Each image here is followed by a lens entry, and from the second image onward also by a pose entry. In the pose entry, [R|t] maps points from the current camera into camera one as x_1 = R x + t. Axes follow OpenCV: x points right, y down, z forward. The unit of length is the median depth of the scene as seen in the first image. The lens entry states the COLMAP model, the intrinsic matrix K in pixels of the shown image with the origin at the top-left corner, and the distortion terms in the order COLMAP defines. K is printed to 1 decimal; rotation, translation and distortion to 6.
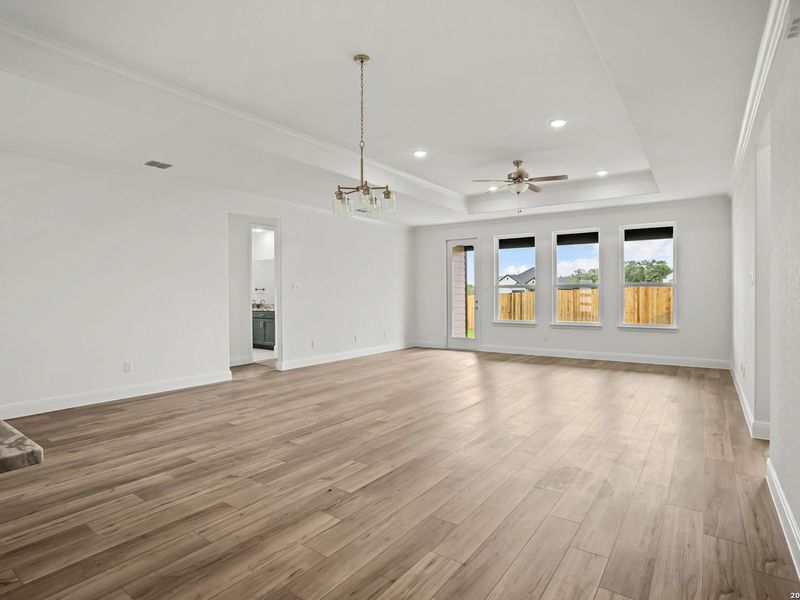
lens RADIAL K [[429.2, 0, 398.6], [0, 429.2, 297.6], [0, 0, 1]] dist [0.019757, 0.000539]
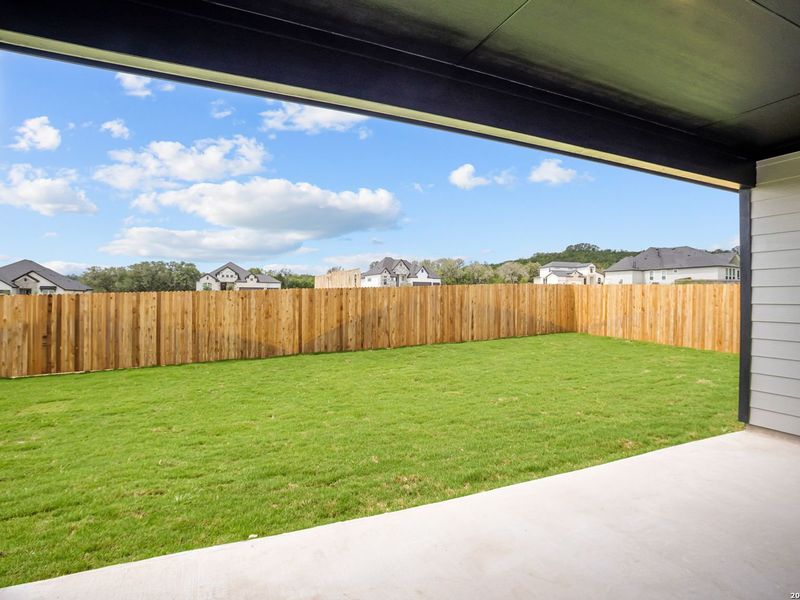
lens RADIAL K [[429.2, 0, 395.3], [0, 429.2, 300.5], [0, 0, 1]] dist [0.019757, 0.000539]
pose [[0.517534, 0.004340, 0.855652, 0.059291], [-0.004771, 0.999986, -0.002186, -0.005981], [-0.855649, -0.002951, 0.517547, 0.478202]]
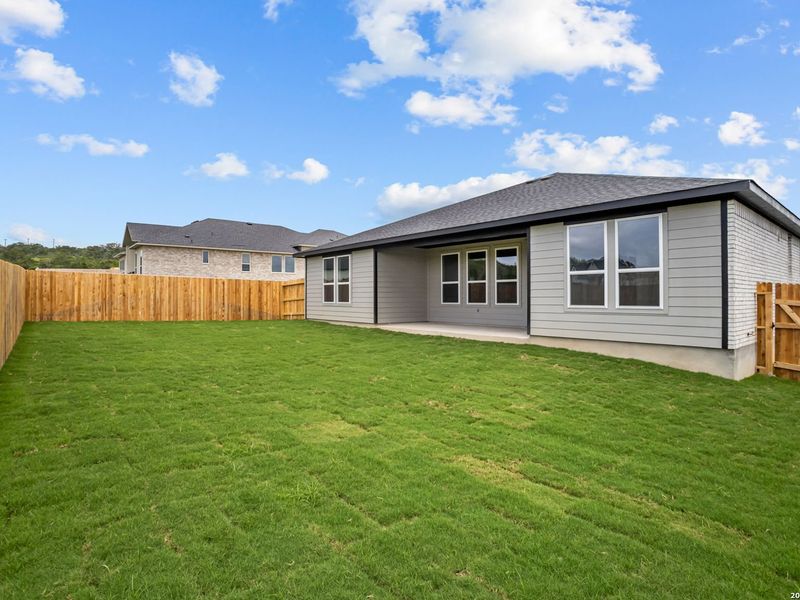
lens RADIAL K [[429.2, 0, 400.0], [0, 429.2, 296.4], [0, 0, 1]] dist [0.019757, 0.000539]
pose [[-0.973754, -0.000277, 0.227601, 0.116499], [0.000510, 0.999994, 0.003398, 0.001864], [-0.227601, 0.003425, -0.973749, 0.991020]]
